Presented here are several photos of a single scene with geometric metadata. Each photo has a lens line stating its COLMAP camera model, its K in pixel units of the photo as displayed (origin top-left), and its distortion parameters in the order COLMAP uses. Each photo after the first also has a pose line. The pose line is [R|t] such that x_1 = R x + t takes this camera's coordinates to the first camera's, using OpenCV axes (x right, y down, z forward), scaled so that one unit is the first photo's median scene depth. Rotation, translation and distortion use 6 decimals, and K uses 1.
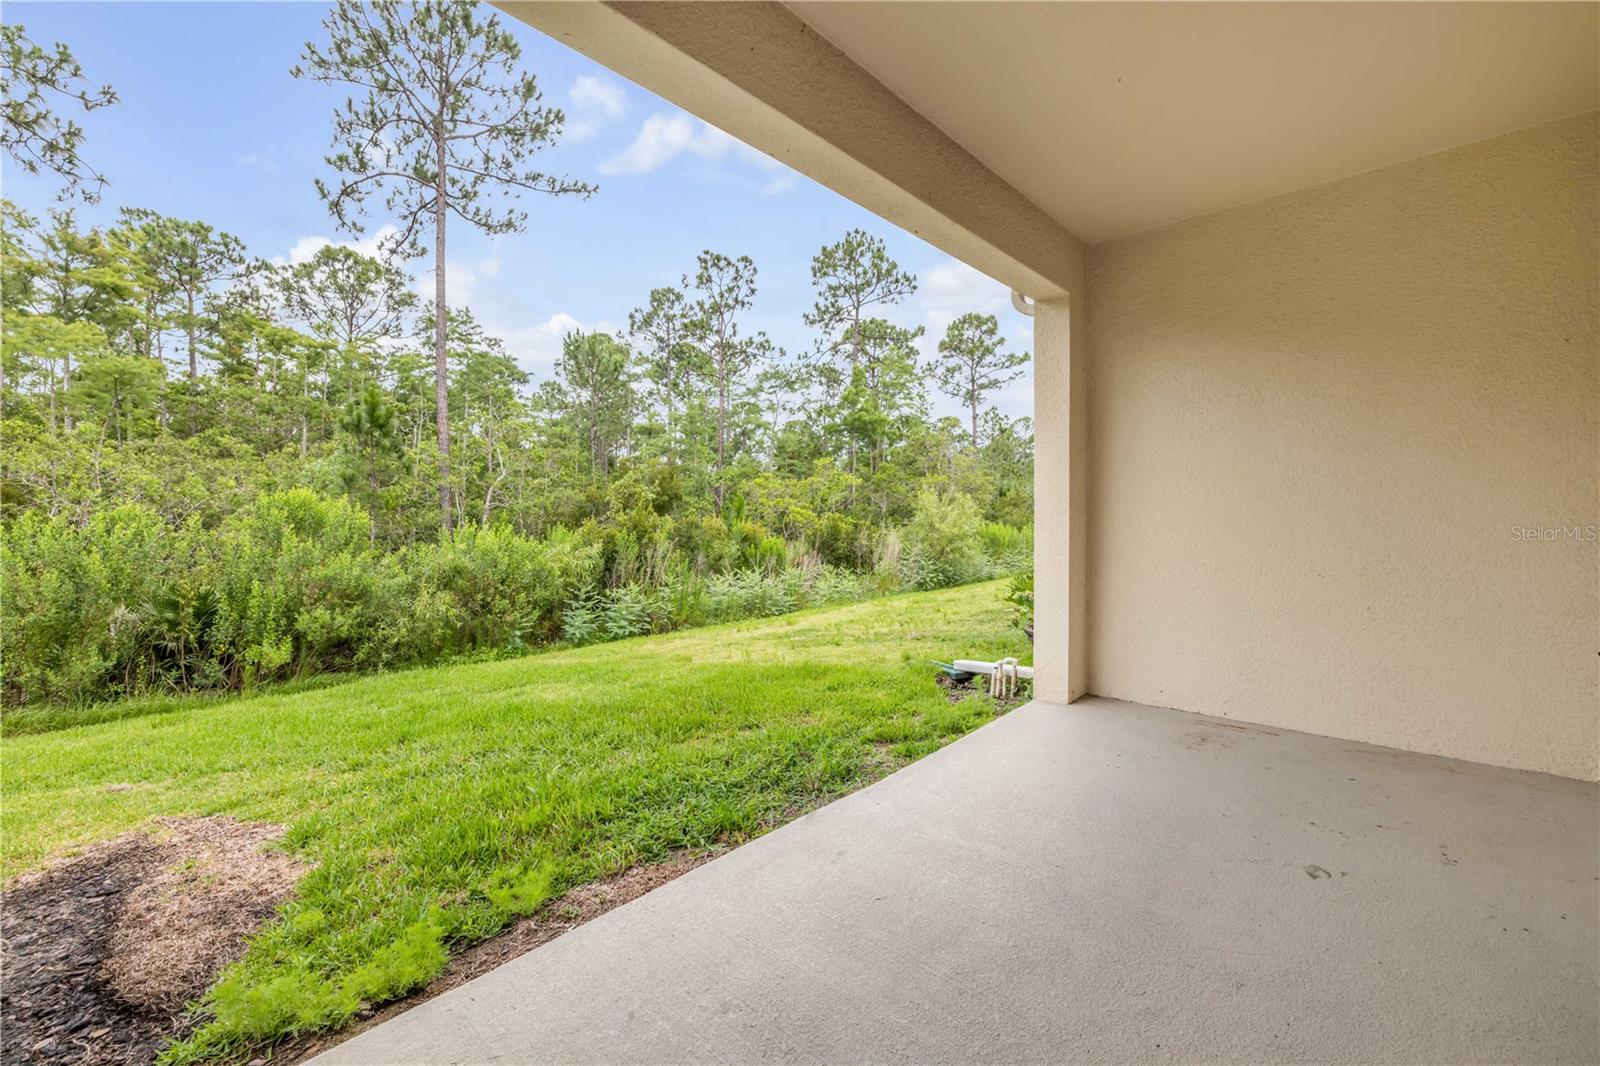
lens RADIAL K [[673.4, 0, 802.4], [0, 673.4, 529.1], [0, 0, 1]] dist [-0.000814, -0.000030]
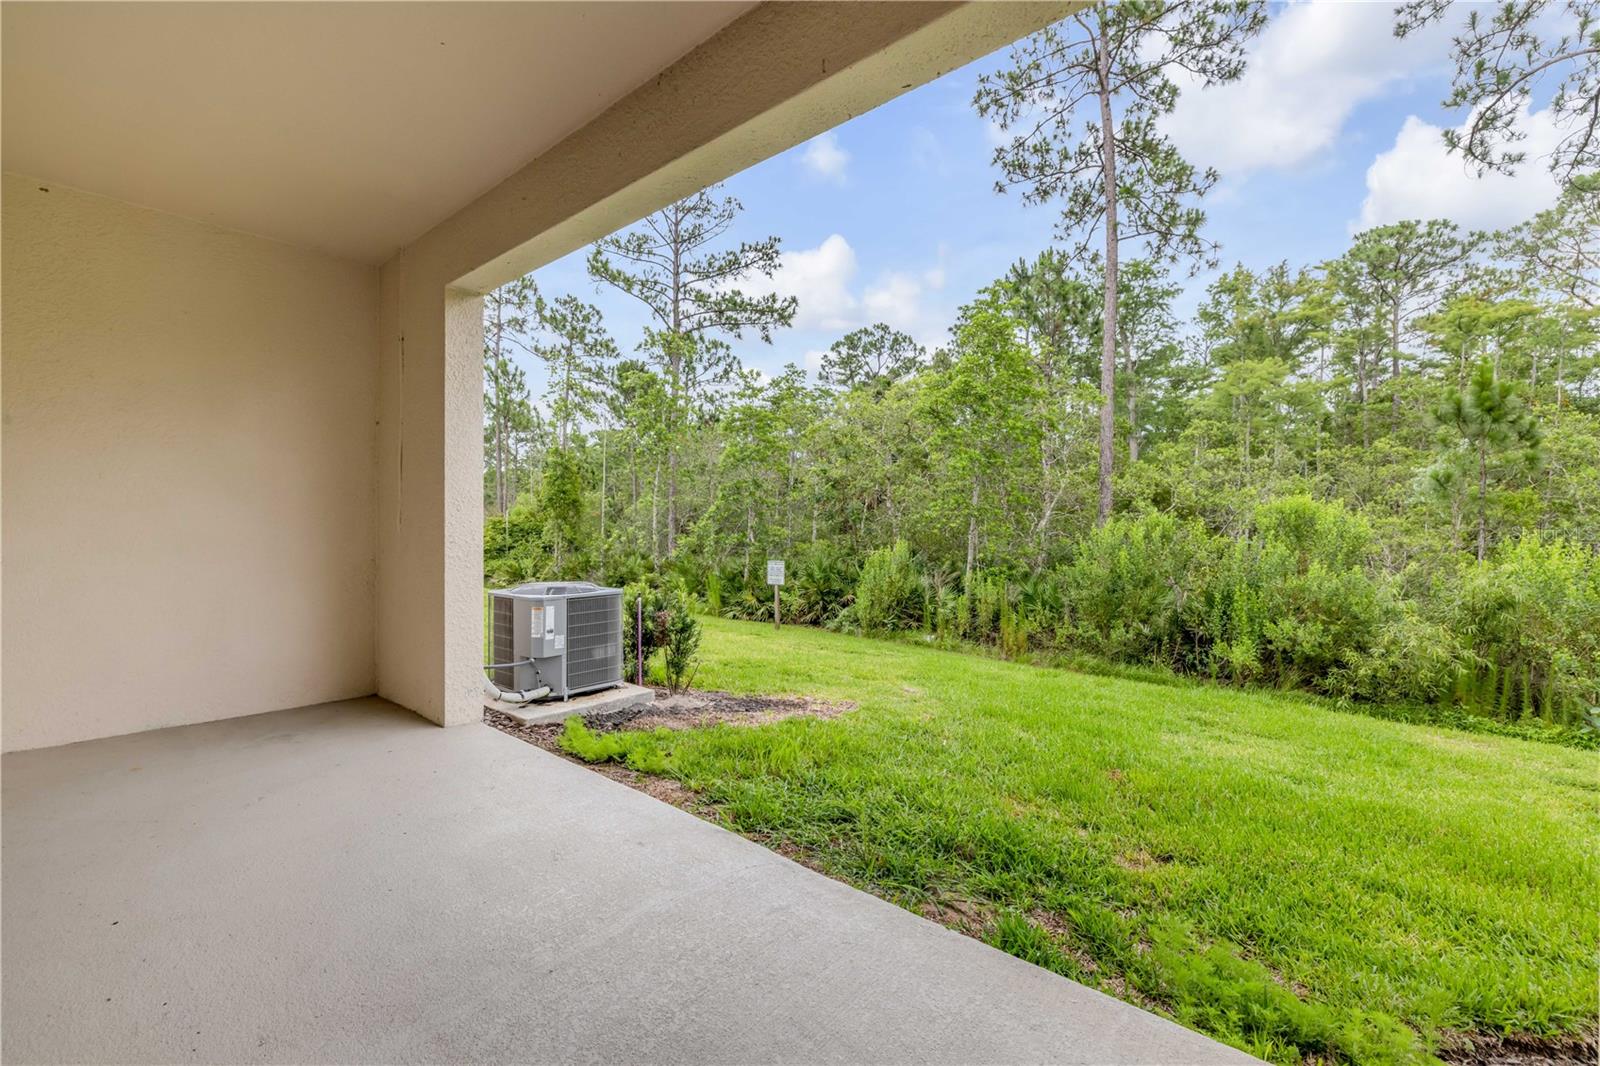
lens RADIAL K [[703.6, 0, 800.0], [0, 703.6, 533.0], [0, 0, 1]] dist [-0.001528, -0.000240]
pose [[0.008505, 0.021620, -0.999730, 0.186384], [-0.028580, 0.999363, 0.021368, -0.004941], [0.999555, 0.028391, 0.009117, 0.200029]]
